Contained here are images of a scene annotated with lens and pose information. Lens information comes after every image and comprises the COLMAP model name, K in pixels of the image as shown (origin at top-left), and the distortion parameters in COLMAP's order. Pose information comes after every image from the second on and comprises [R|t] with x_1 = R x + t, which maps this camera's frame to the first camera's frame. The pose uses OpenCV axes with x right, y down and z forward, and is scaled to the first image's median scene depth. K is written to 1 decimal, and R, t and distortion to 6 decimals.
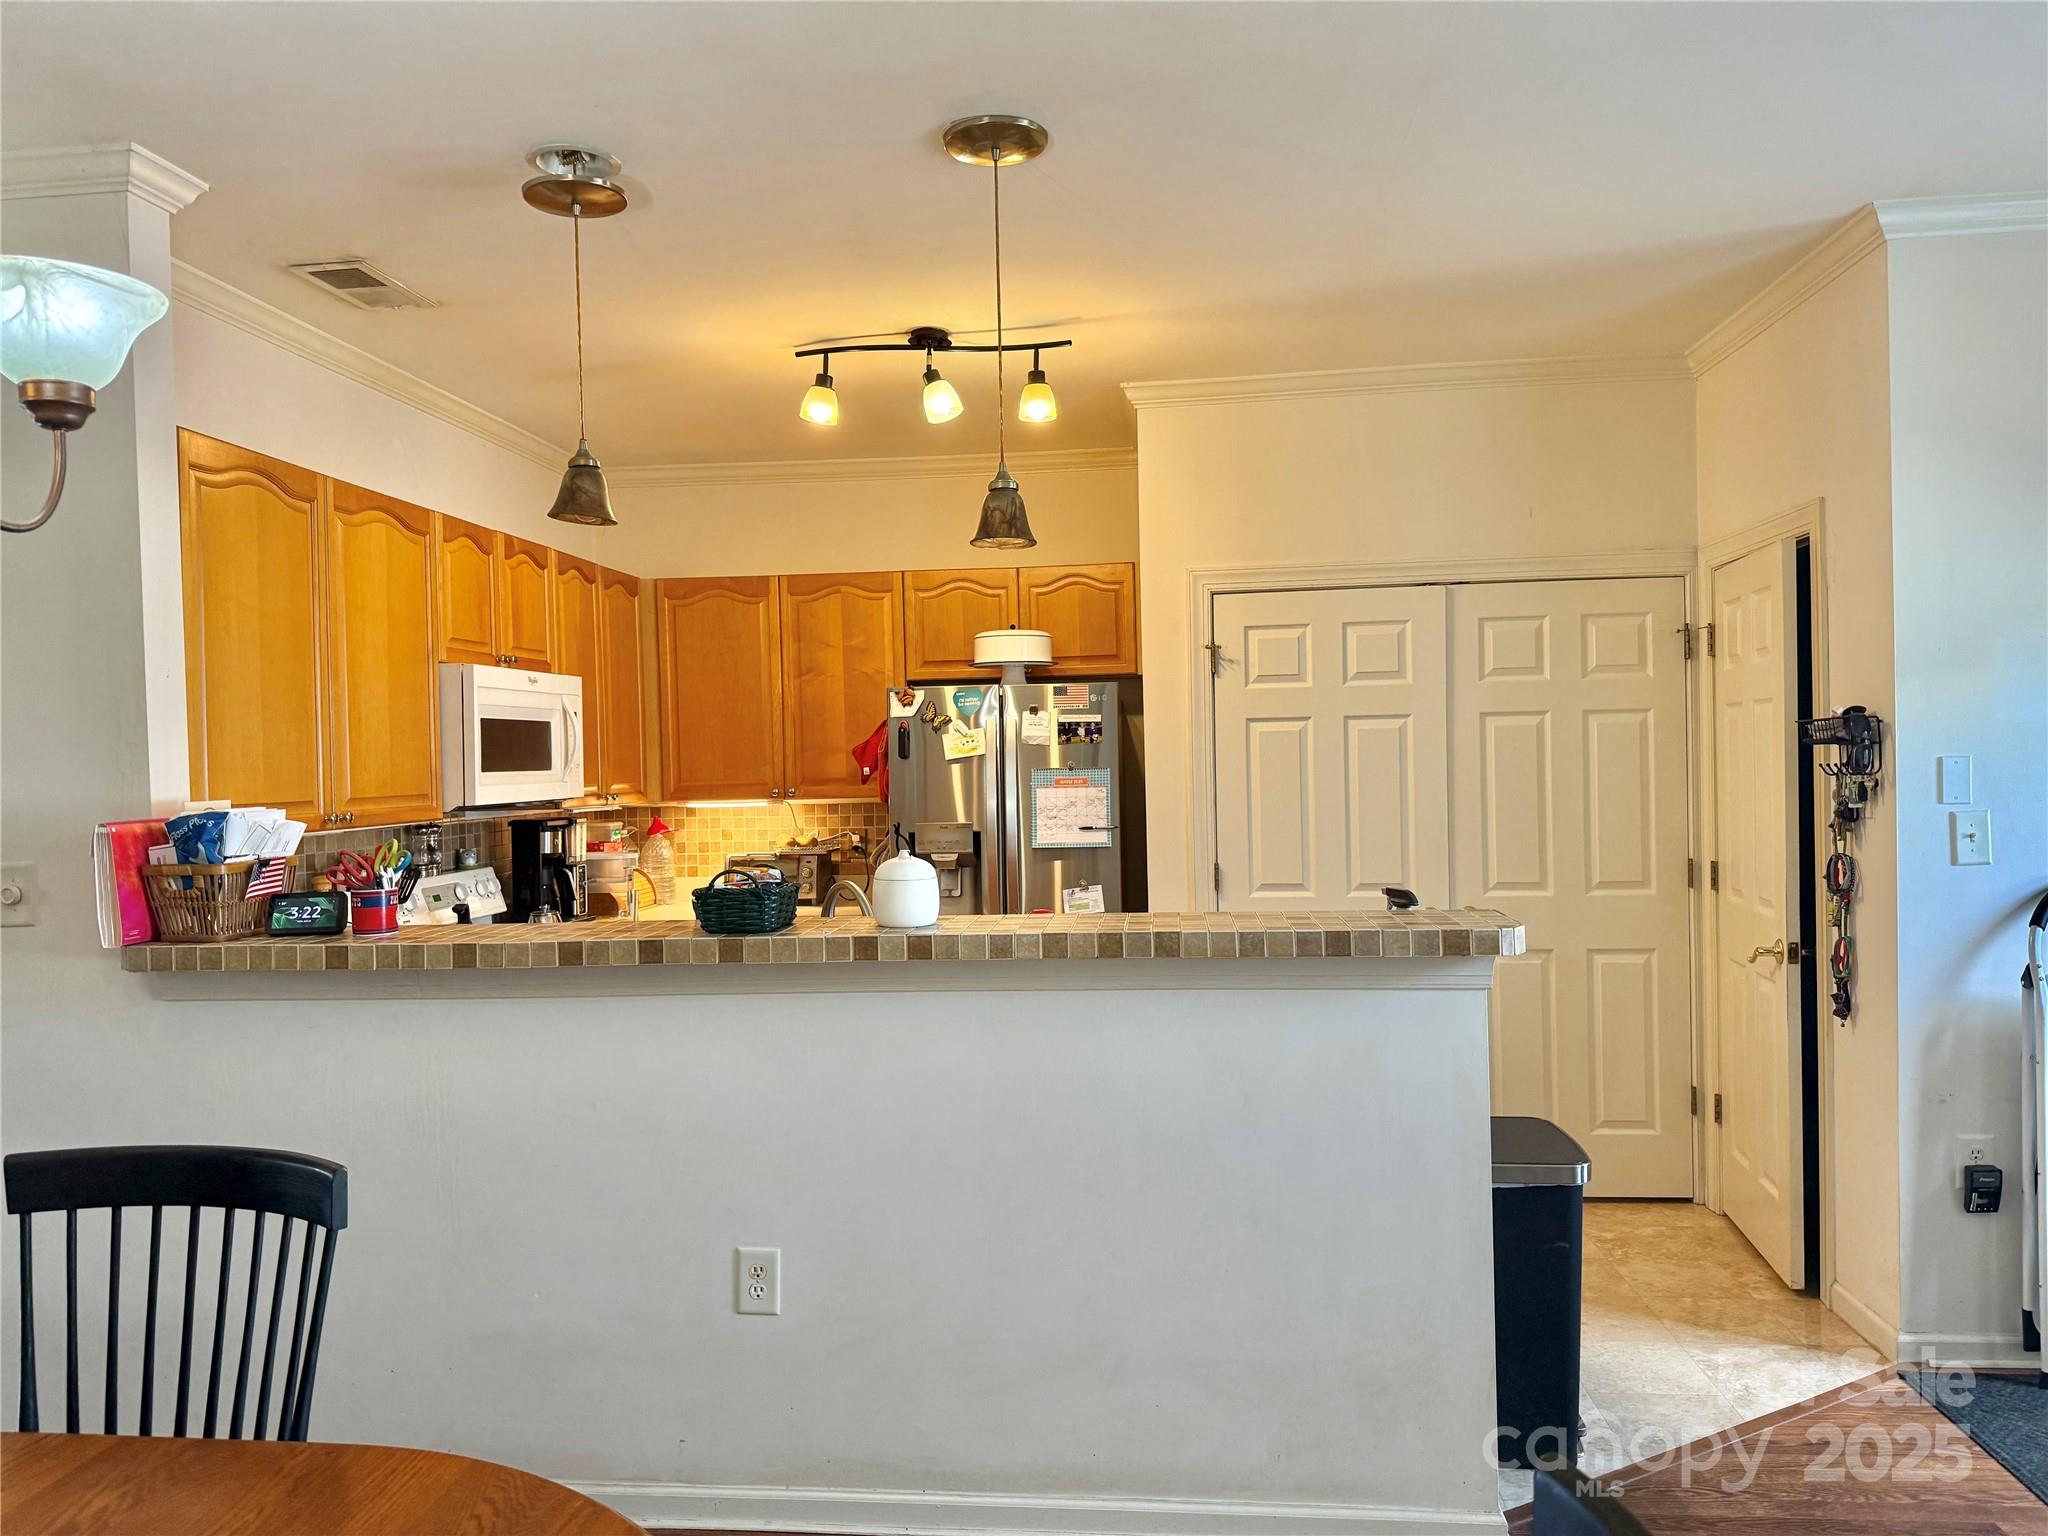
lens RADIAL K [[1426.1, 0, 1026.8], [0, 1426.1, 780.9], [0, 0, 1]] dist [0.053389, -0.083000]
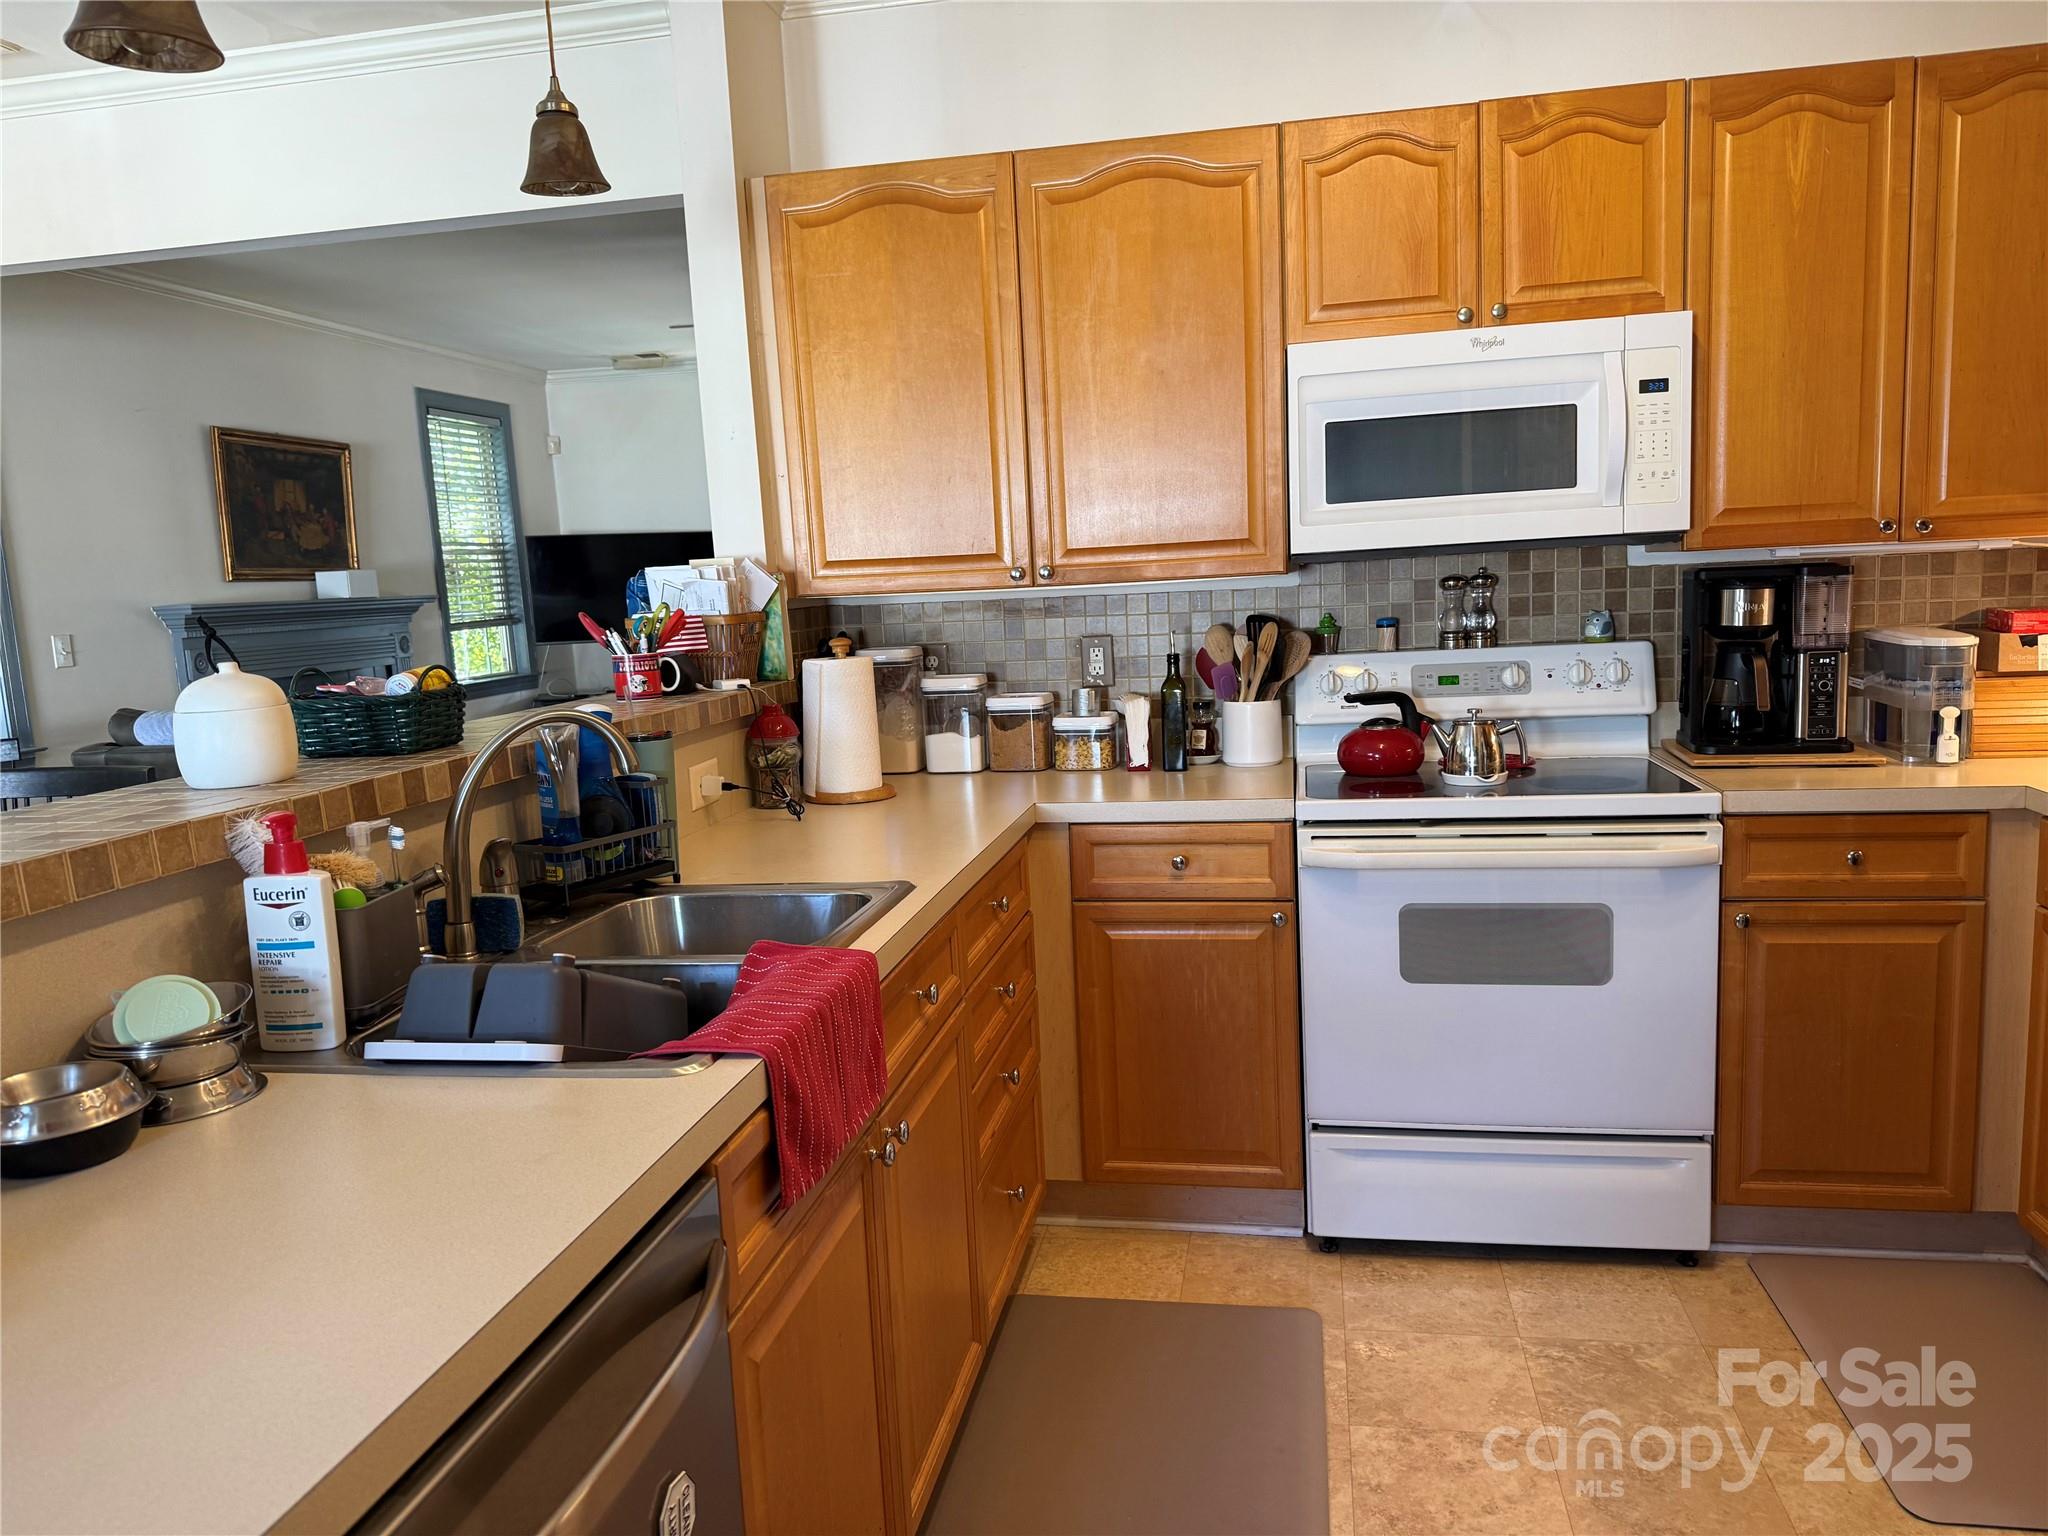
lens RADIAL K [[1426.1, 0, 1037.9], [0, 1426.1, 779.0], [0, 0, 1]] dist [0.053389, -0.083000]
pose [[-0.082907, 0.167255, -0.982422, 0.278642], [0.037924, 0.985631, 0.164601, 0.004958], [0.995835, -0.023611, -0.088059, 0.776875]]
